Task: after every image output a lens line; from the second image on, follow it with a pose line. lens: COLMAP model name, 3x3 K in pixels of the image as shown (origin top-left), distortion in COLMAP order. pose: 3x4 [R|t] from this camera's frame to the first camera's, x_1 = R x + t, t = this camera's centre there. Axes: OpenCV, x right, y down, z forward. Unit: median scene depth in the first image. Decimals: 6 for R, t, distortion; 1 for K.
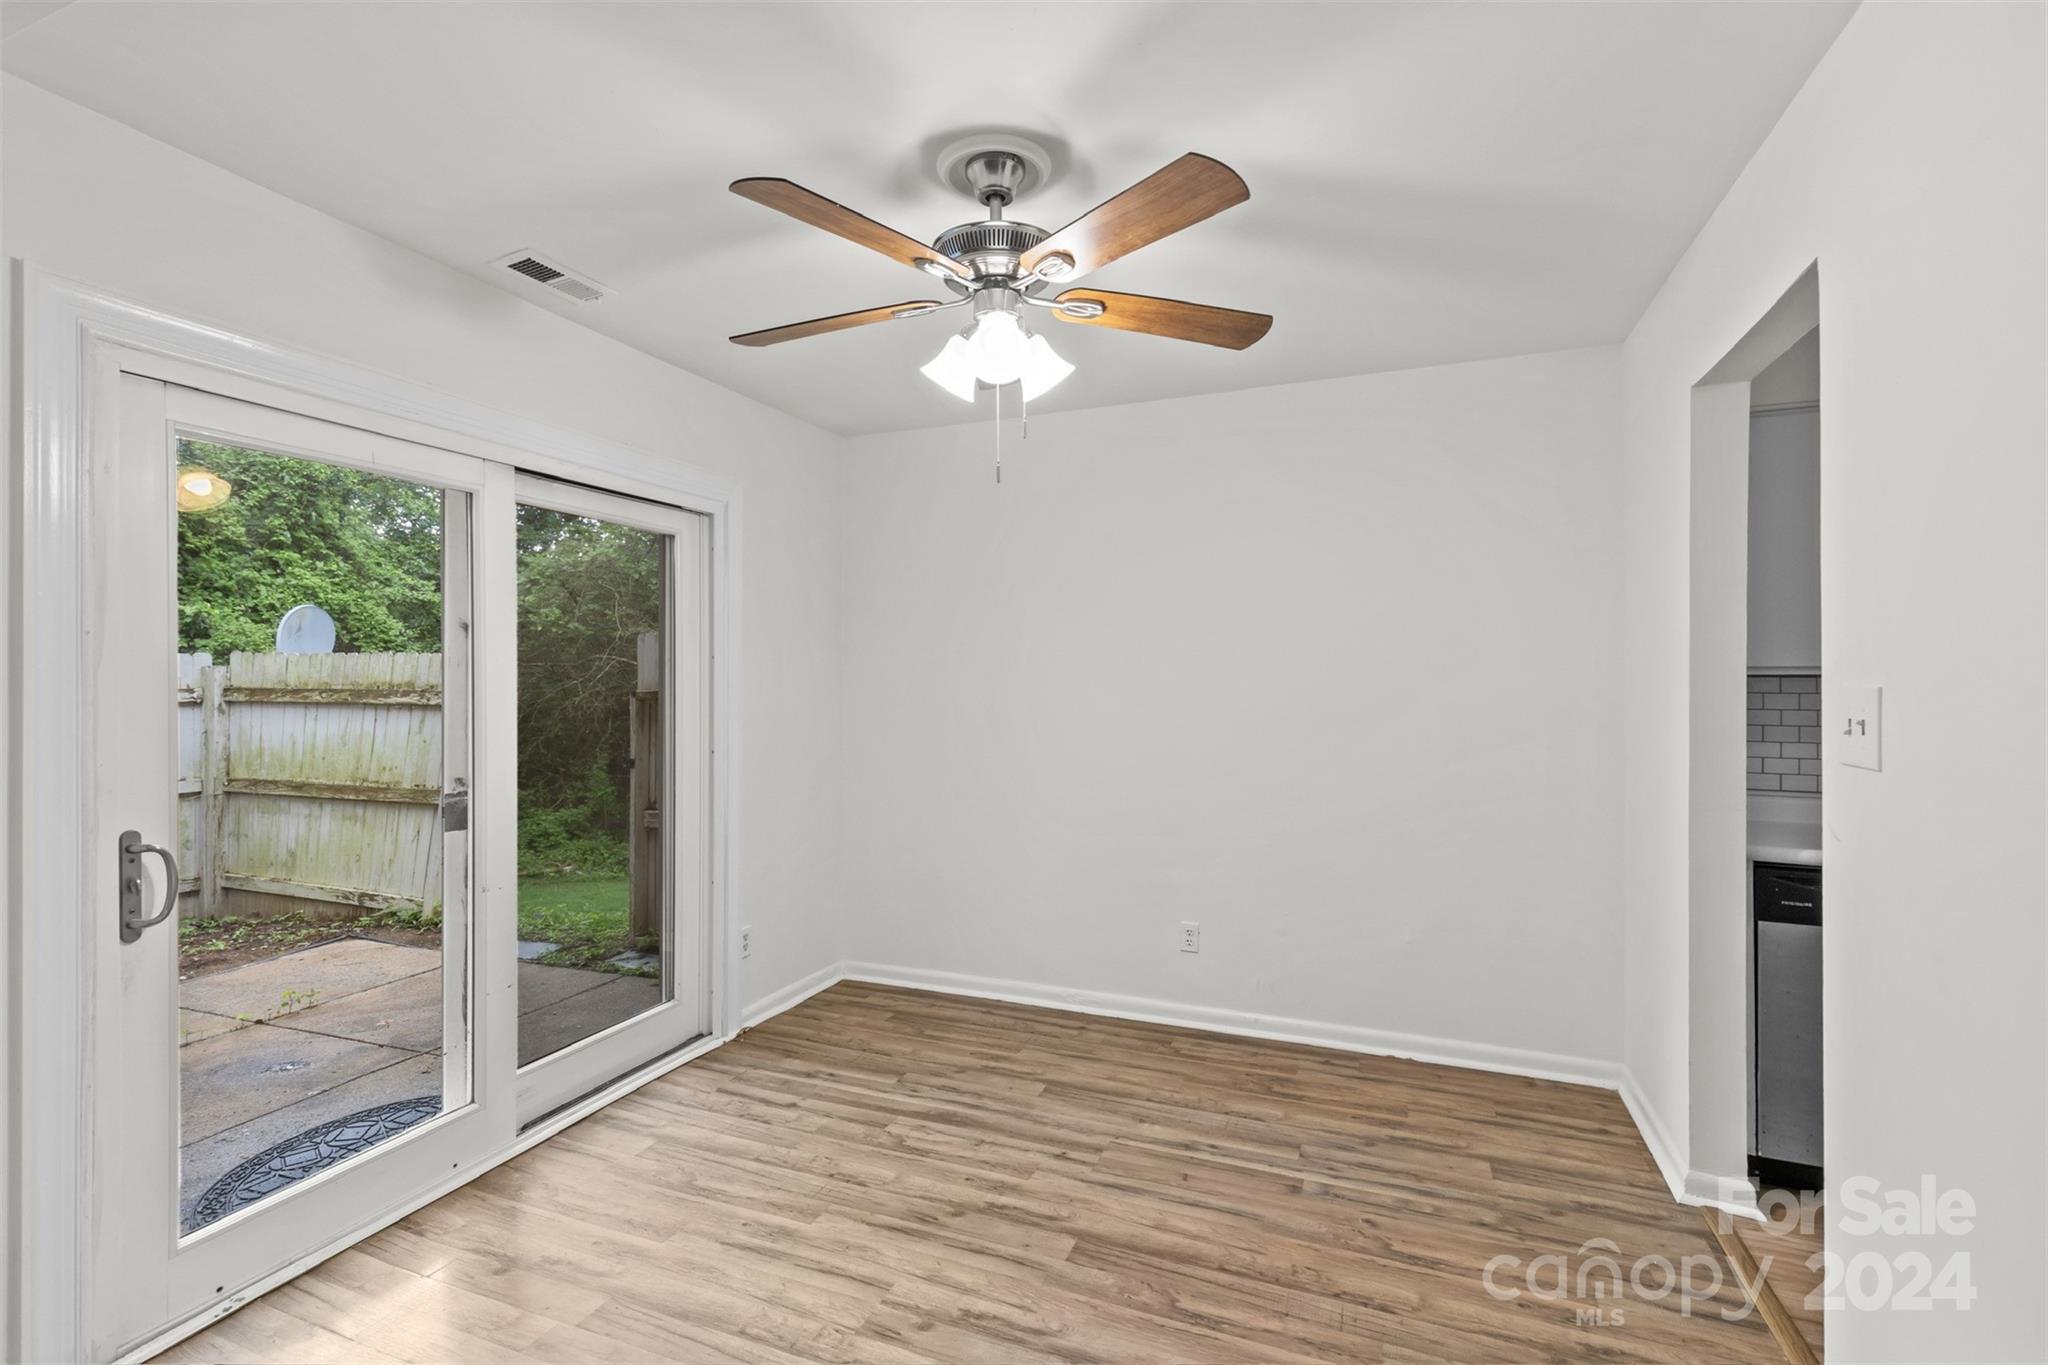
lens RADIAL K [[919.1, 0, 1006.8], [0, 919.1, 681.3], [0, 0, 1]] dist [0.008132, -0.001164]
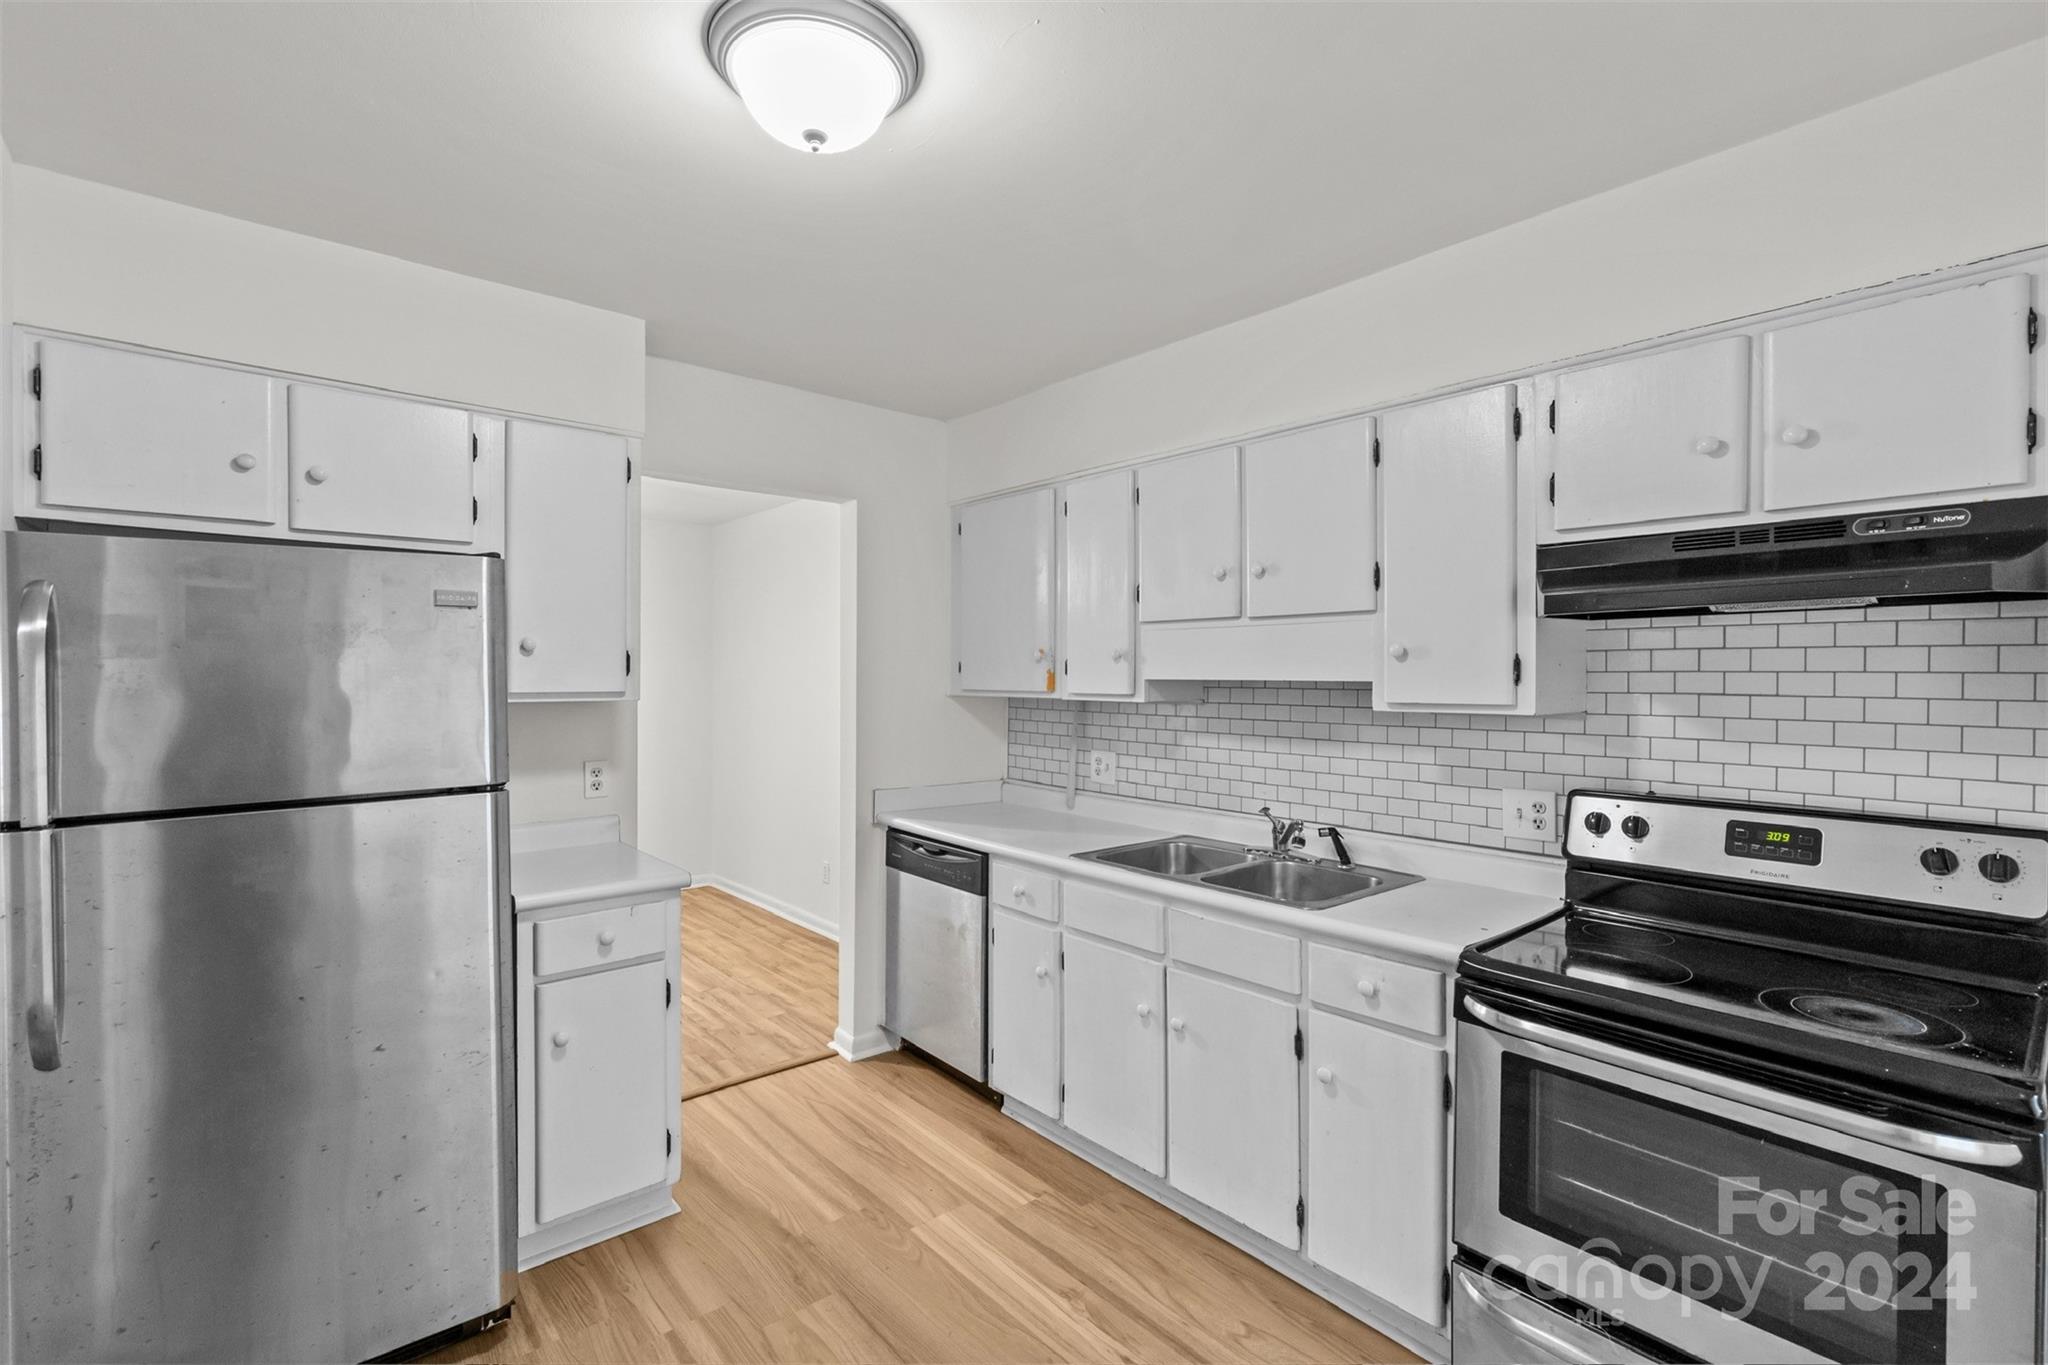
lens RADIAL K [[927.4, 0, 1010.0], [0, 927.4, 674.8], [0, 0, 1]] dist [0.009088, -0.001213]
pose [[0.884327, 0.004359, -0.466848, 1.147830], [-0.003142, 0.999989, 0.003385, -0.035035], [0.466858, -0.001526, 0.884331, -0.141589]]
